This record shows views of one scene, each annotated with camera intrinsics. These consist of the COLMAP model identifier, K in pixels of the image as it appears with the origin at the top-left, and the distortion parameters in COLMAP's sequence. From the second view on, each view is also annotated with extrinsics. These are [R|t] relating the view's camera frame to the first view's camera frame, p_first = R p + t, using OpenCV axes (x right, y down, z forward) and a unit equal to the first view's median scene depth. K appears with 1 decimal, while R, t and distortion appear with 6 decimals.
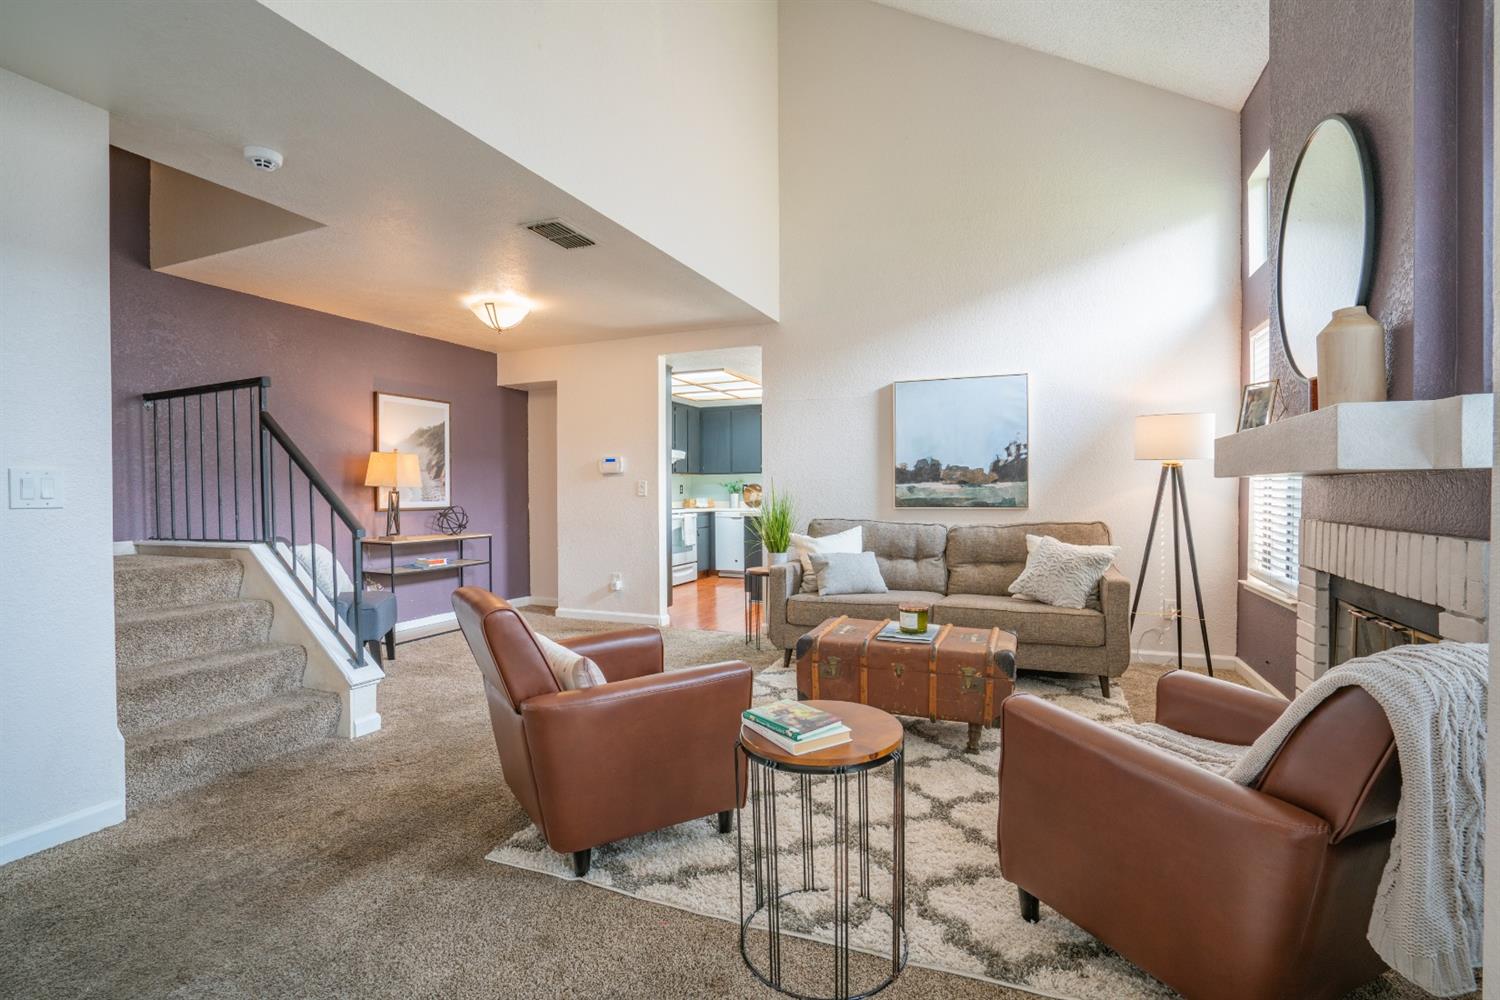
lens RADIAL K [[695.4, 0, 743.0], [0, 695.4, 501.2], [0, 0, 1]] dist [-0.068828, 0.032403]
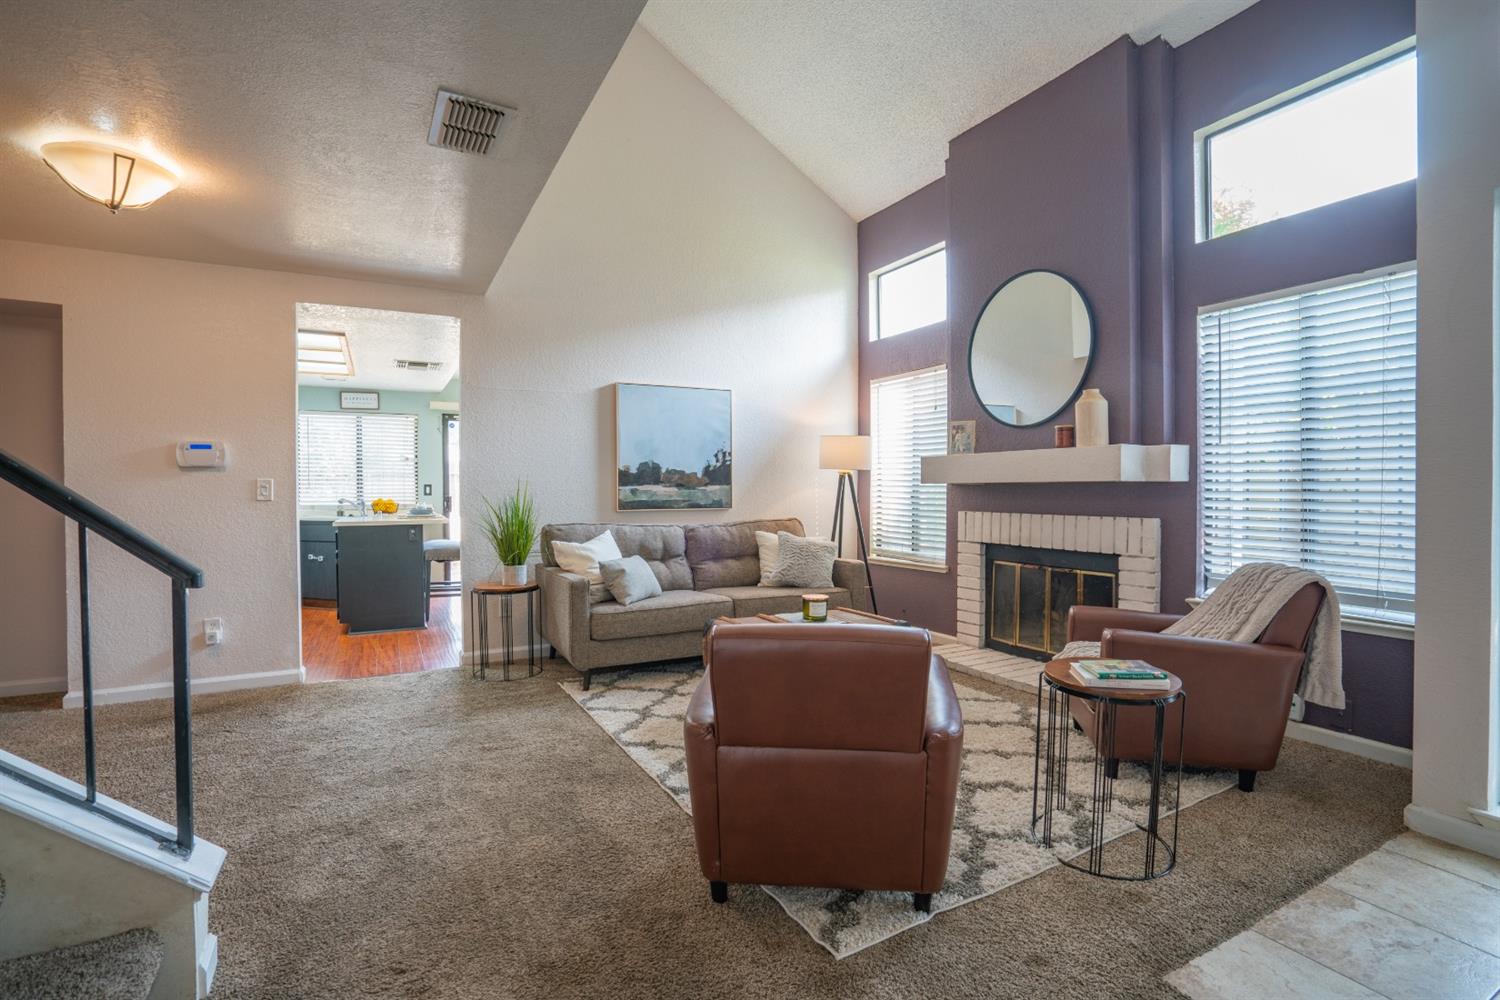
lens RADIAL K [[695.4, 0, 743.0], [0, 695.4, 501.2], [0, 0, 1]] dist [-0.068828, 0.032403]
pose [[0.626696, -0.008887, 0.779213, -0.486651], [0.011942, 0.999927, 0.001800, -0.003668], [-0.779172, 0.008177, 0.626757, 0.271377]]
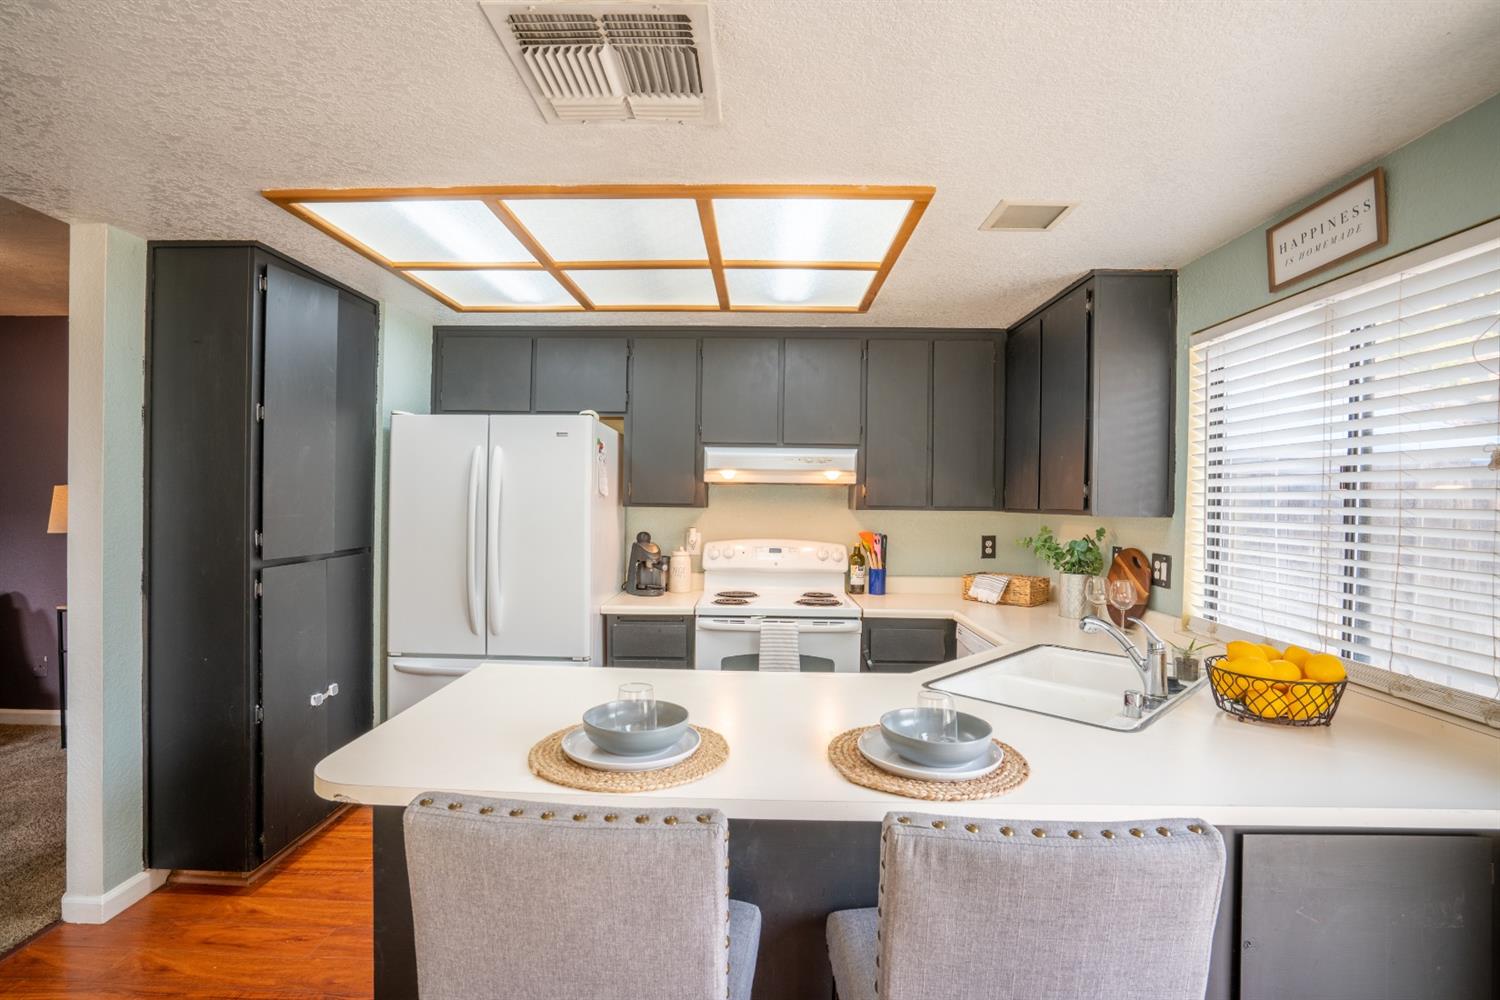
lens RADIAL K [[695.7, 0, 743.8], [0, 695.7, 503.7], [0, 0, 1]] dist [-0.068301, 0.028094]
pose [[0.373198, 0.017755, -0.927582, 0.475243], [-0.029964, 0.999526, 0.007076, -0.086820], [0.927268, 0.025153, 0.373553, 1.566116]]
